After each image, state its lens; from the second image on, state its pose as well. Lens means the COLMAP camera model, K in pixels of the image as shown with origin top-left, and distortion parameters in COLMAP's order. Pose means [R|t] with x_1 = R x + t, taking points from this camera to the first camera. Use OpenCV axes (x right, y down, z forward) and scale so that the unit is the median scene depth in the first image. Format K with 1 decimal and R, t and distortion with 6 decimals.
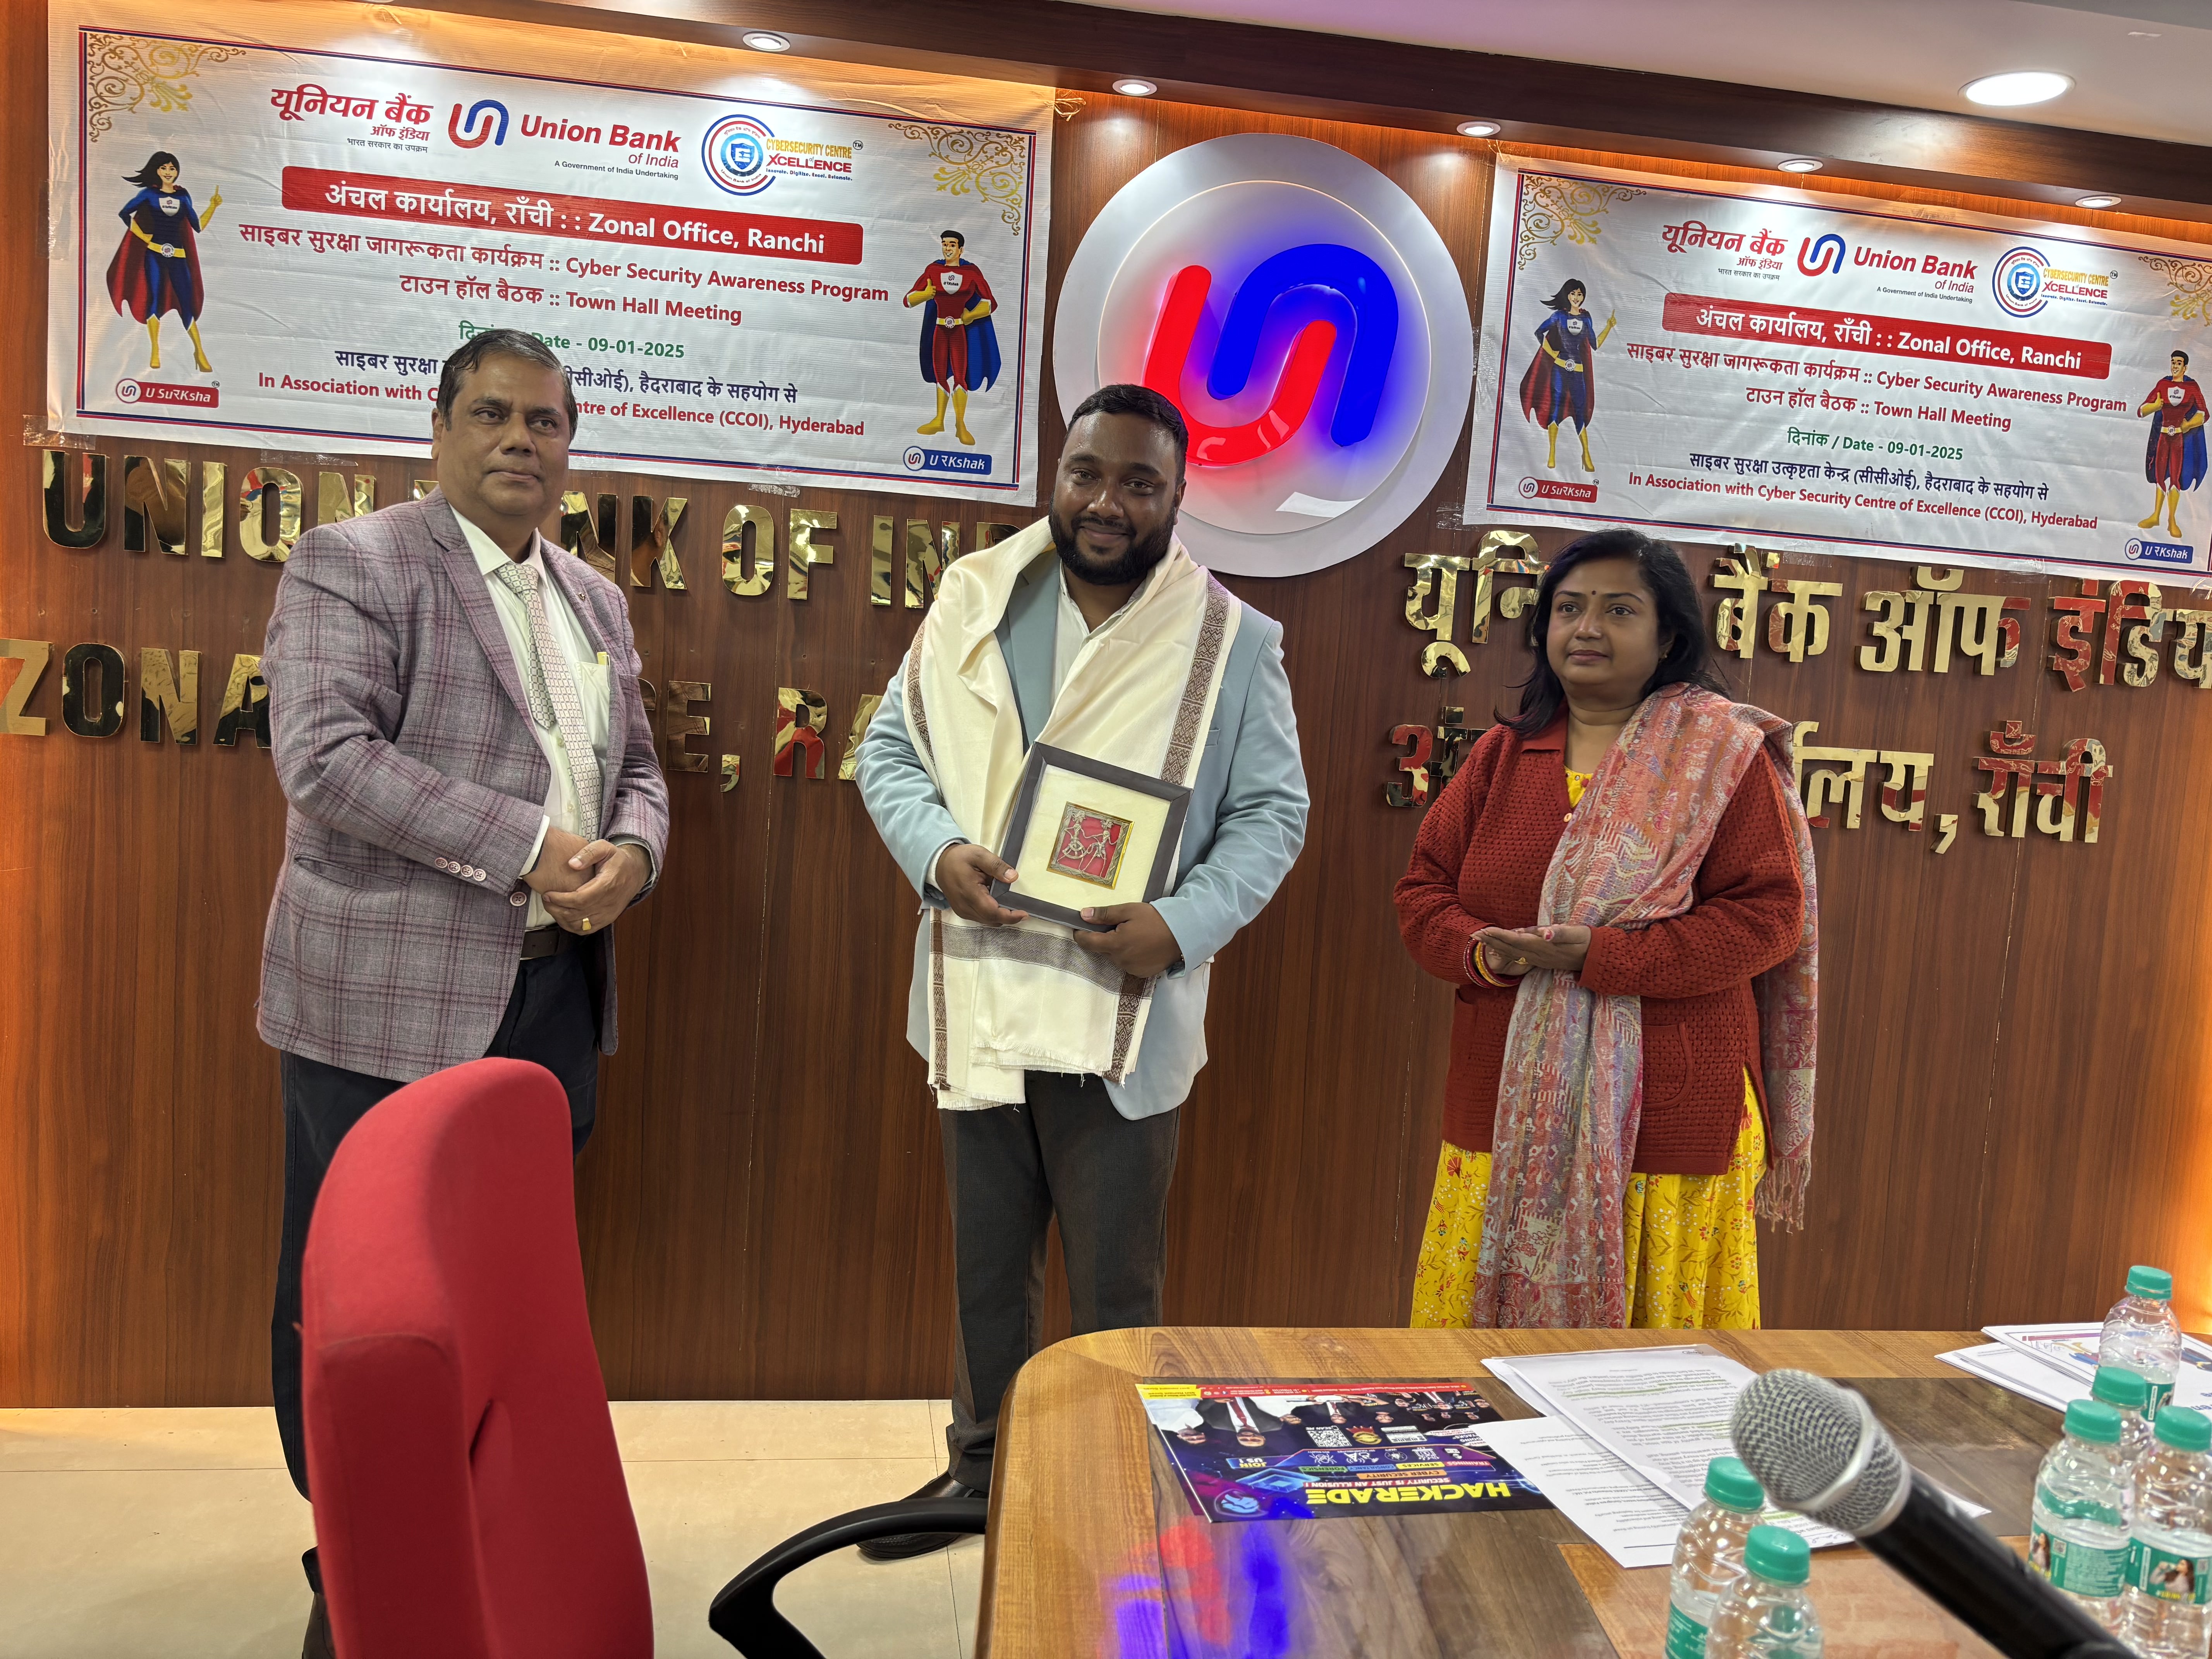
lens RADIAL K [[1653.4, 0, 1107.3], [0, 1653.4, 834.0], [0, 0, 1]] dist [0.024313, -0.005110]
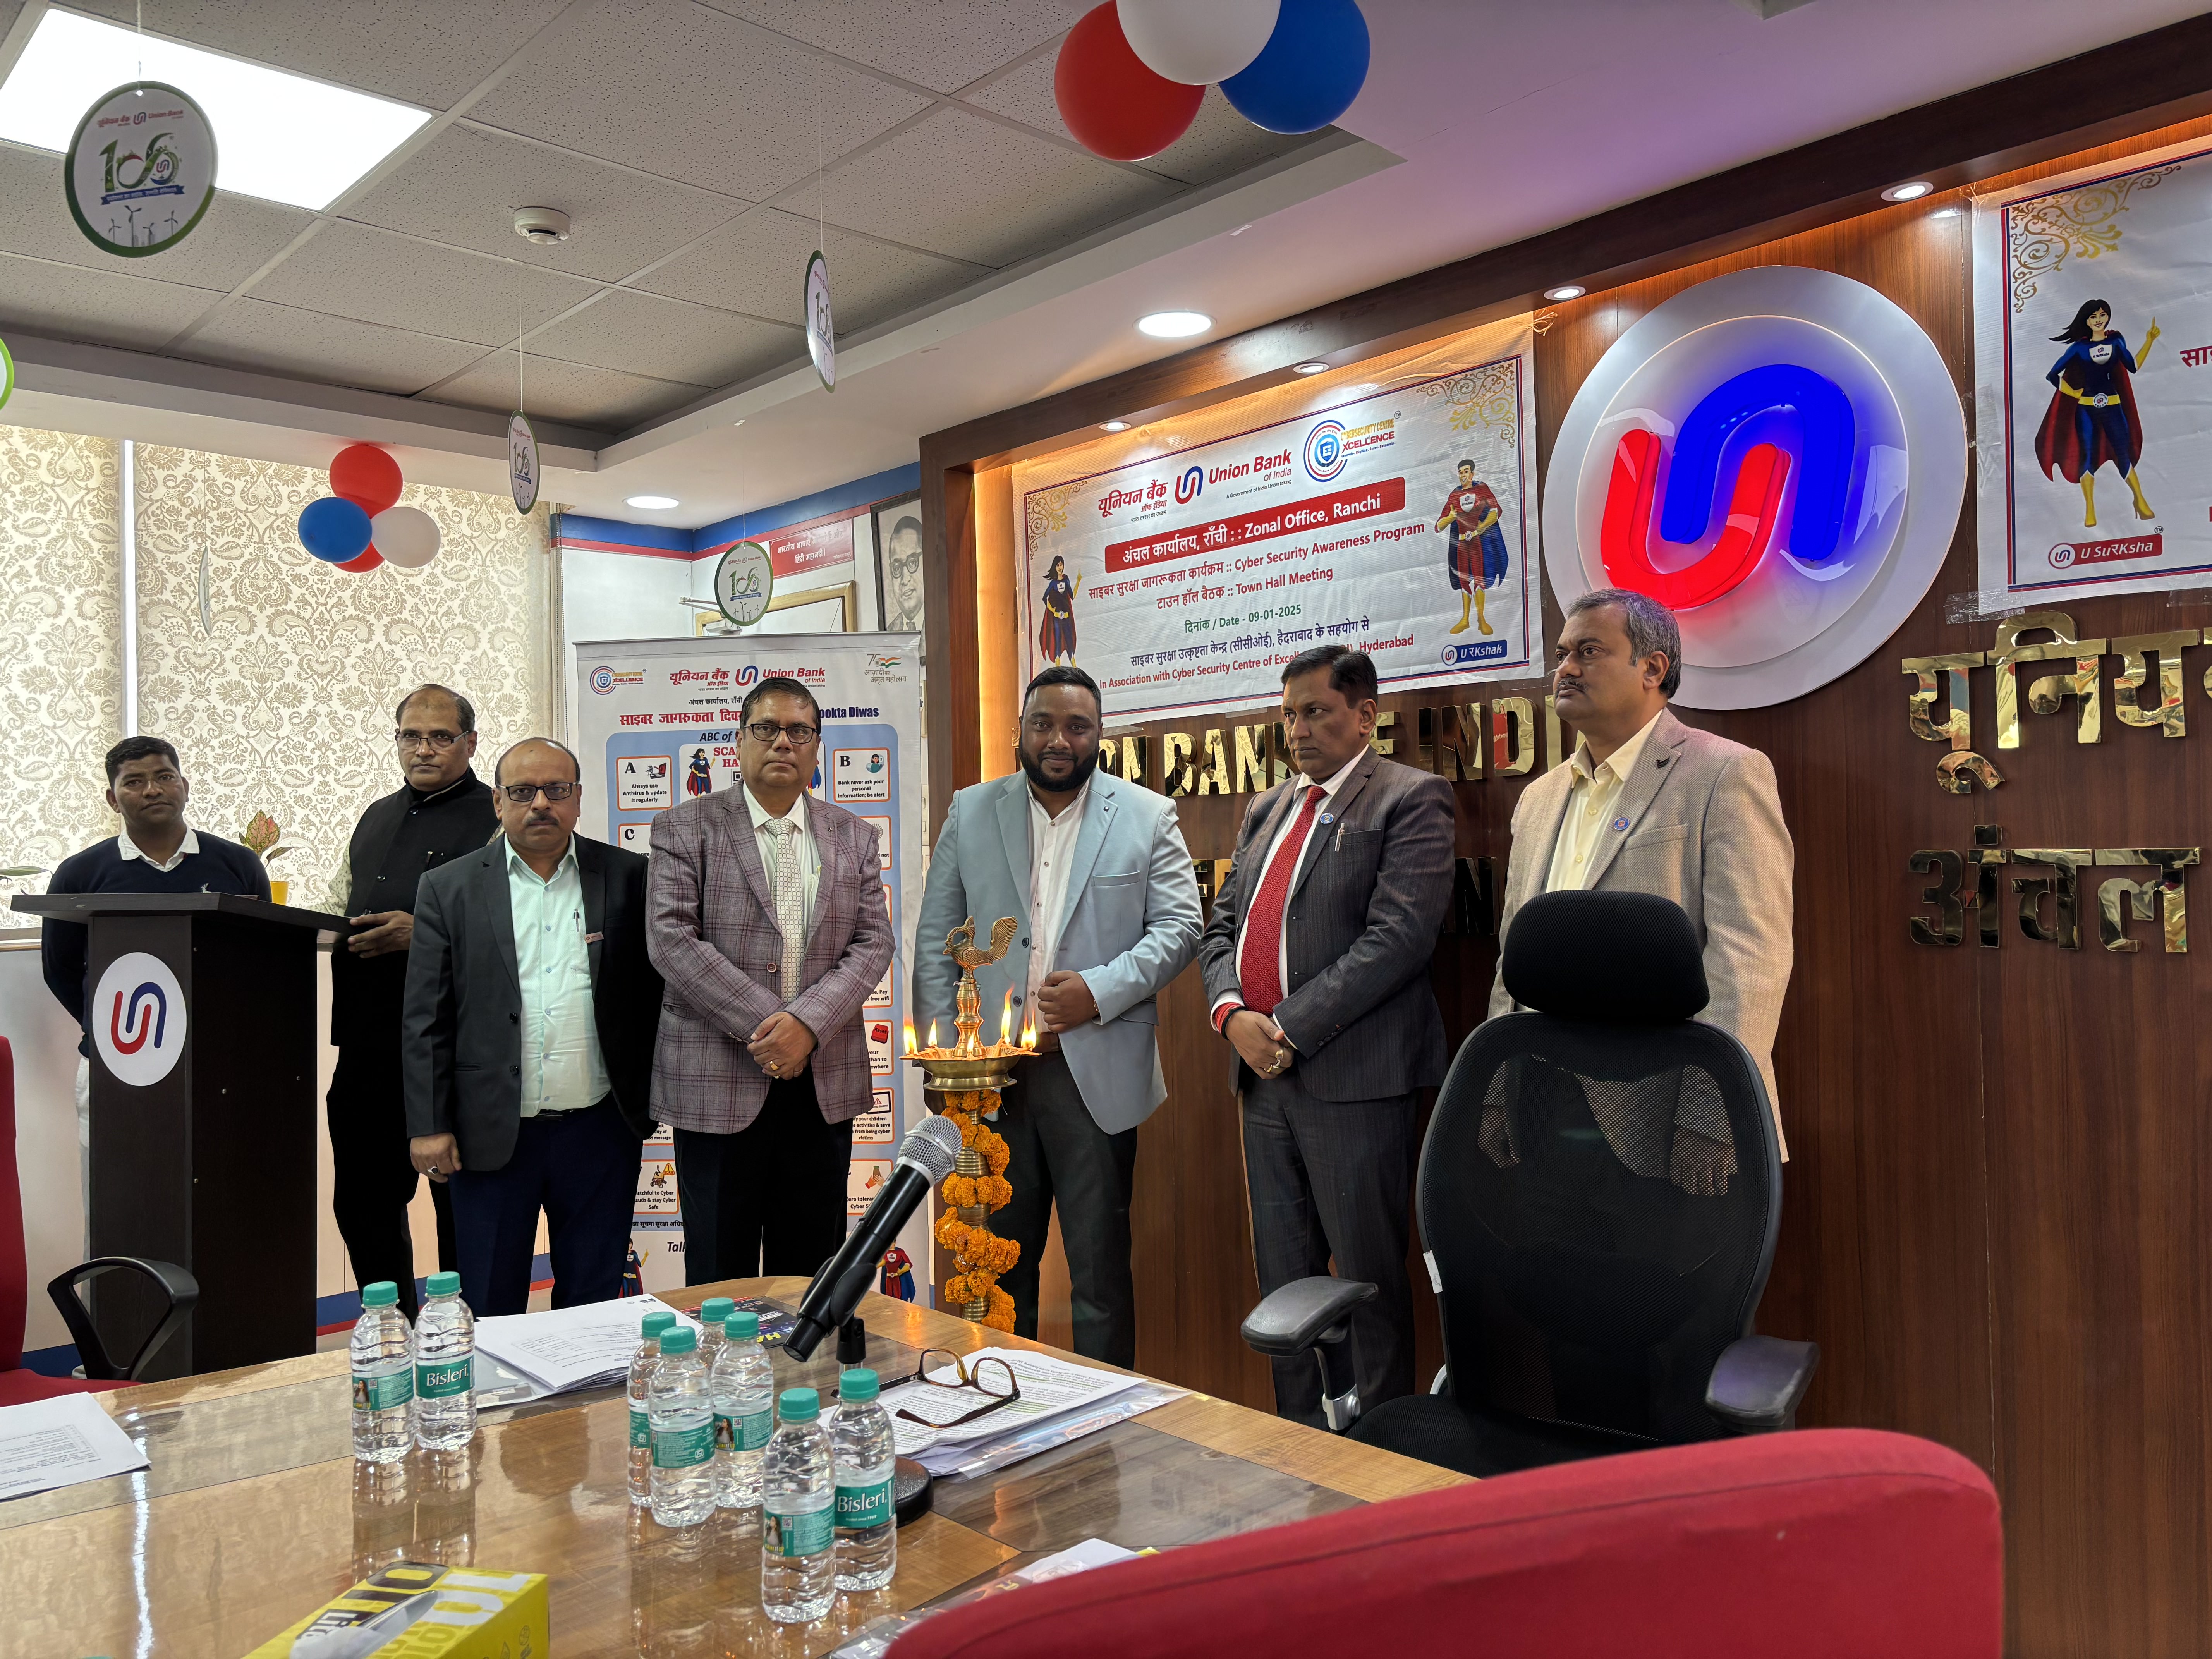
lens RADIAL K [[1651.2, 0, 1111.3], [0, 1651.2, 840.7], [0, 0, 1]] dist [0.048372, -0.082536]
pose [[0.555299, -0.076204, -0.828152, 0.671856], [-0.007603, 0.995286, -0.096681, 0.017105], [0.831616, 0.059984, 0.552102, 0.154218]]
